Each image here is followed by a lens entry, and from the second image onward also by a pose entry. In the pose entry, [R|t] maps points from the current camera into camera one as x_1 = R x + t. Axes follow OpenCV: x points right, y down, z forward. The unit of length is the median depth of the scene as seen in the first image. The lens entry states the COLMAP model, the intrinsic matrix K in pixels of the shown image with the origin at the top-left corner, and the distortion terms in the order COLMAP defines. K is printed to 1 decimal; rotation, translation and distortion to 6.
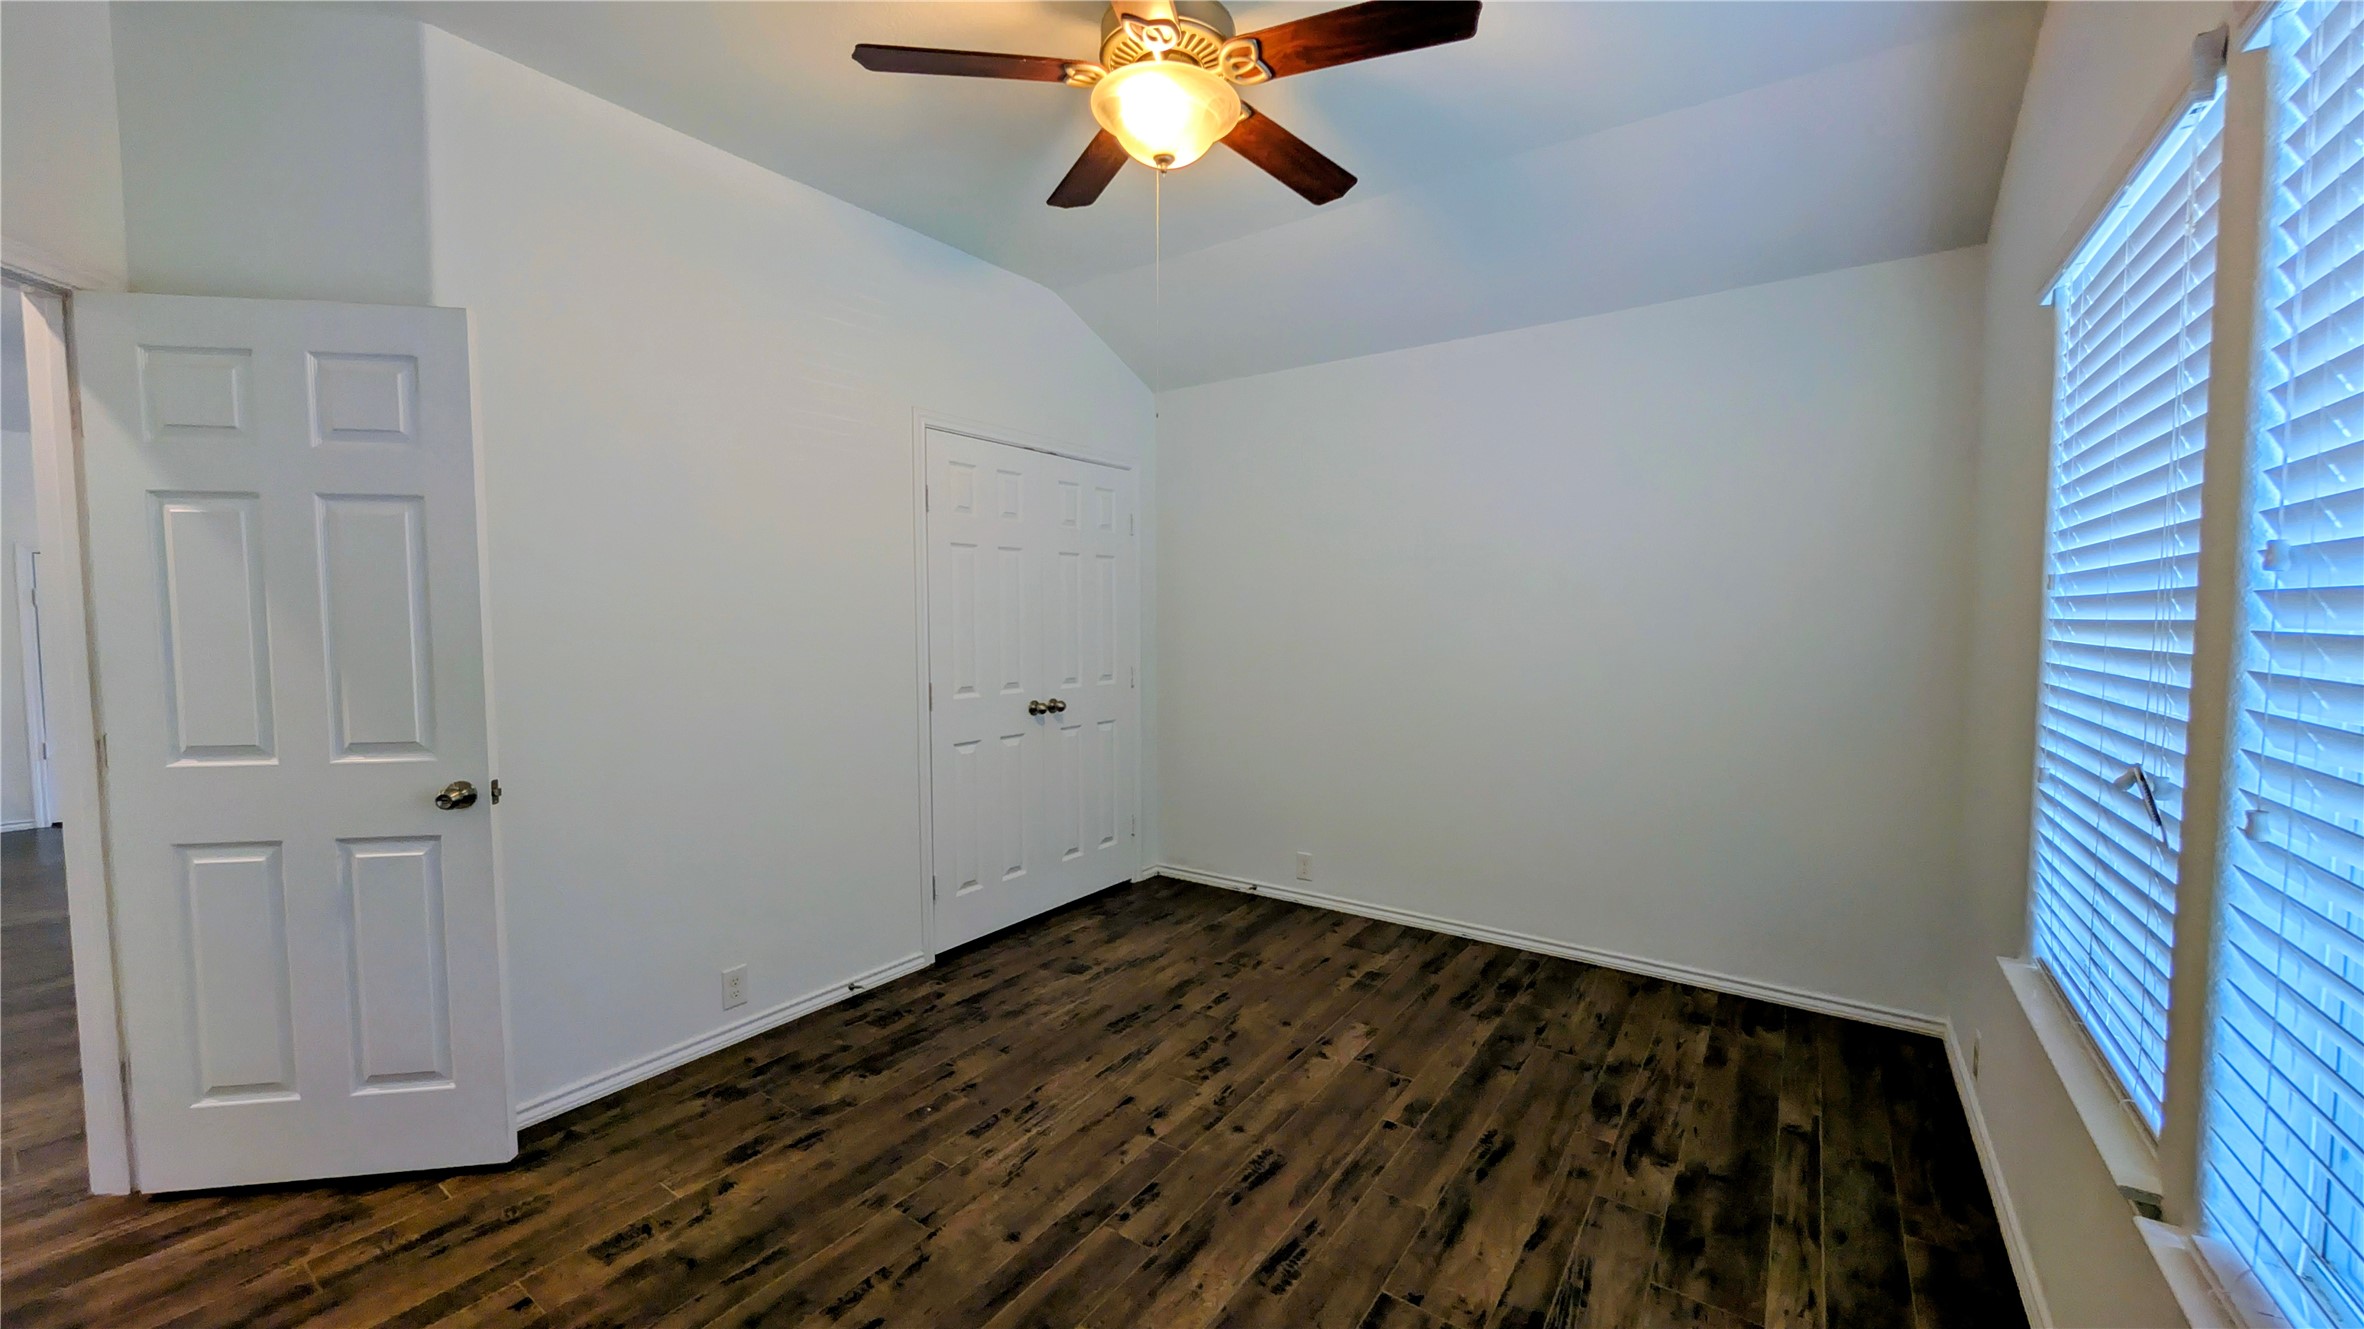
lens RADIAL K [[893.3, 0, 1182.0], [0, 893.3, 664.5], [0, 0, 1]] dist [-0.000885, -0.000160]
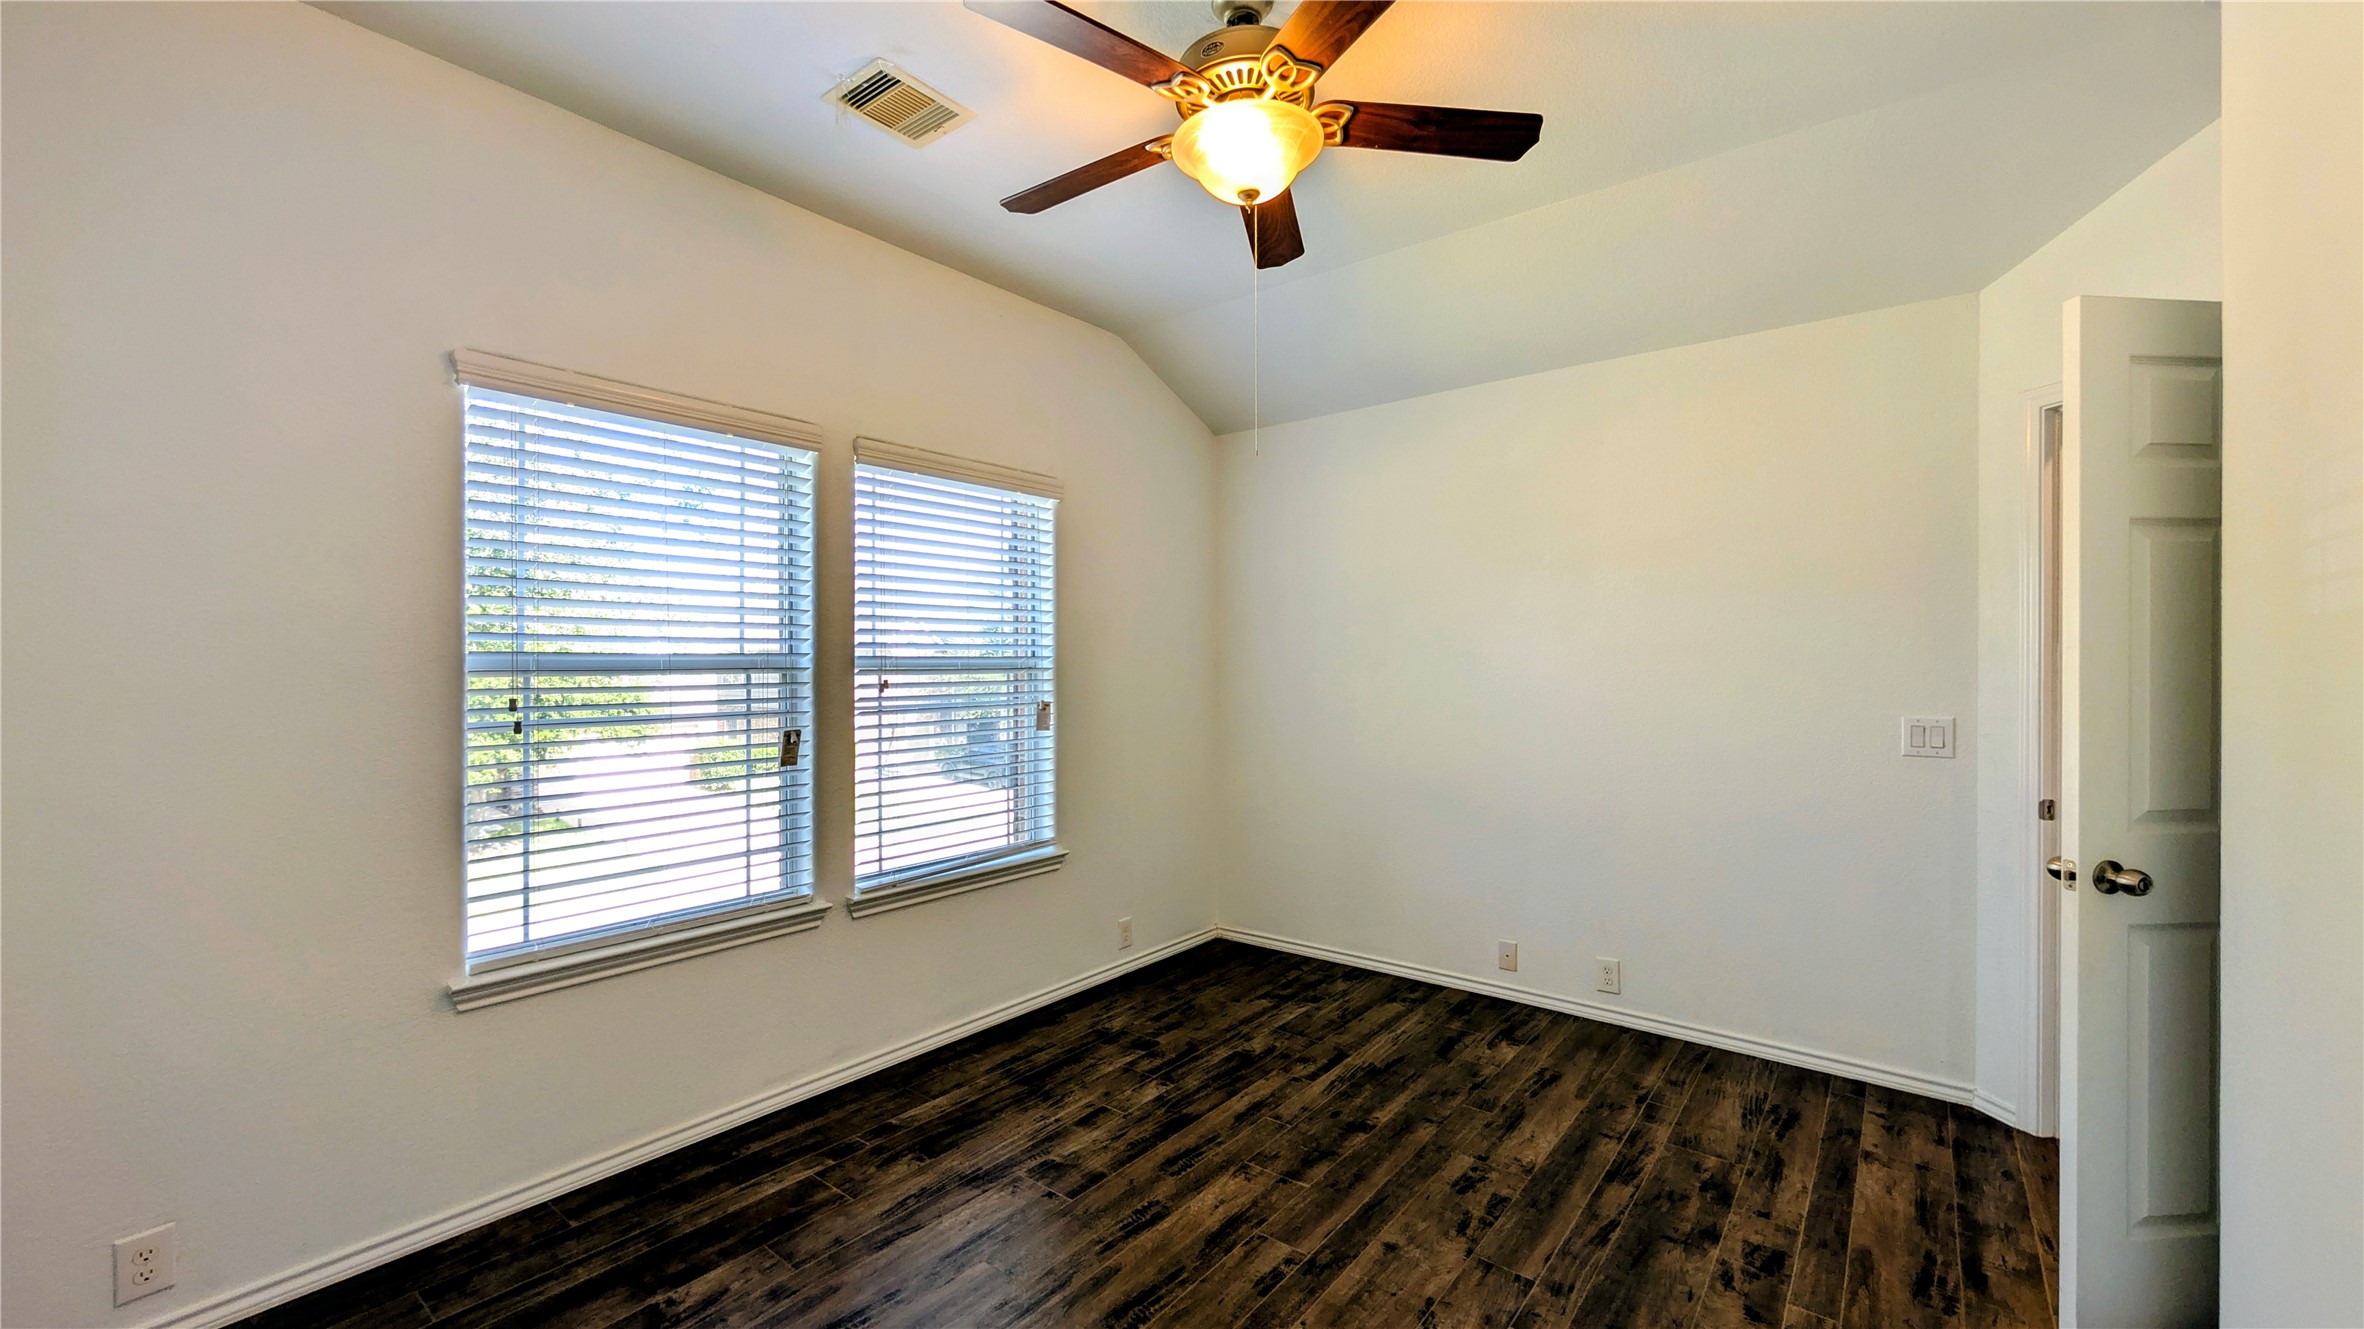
lens RADIAL K [[927.8, 0, 1182.0], [0, 927.8, 664.5], [0, 0, 1]] dist [-0.005873, -0.000068]
pose [[-0.998350, 0.001130, 0.057412, -0.005356], [0.004411, 0.998362, 0.057051, -0.113323], [-0.057254, 0.057210, -0.996719, 2.052625]]
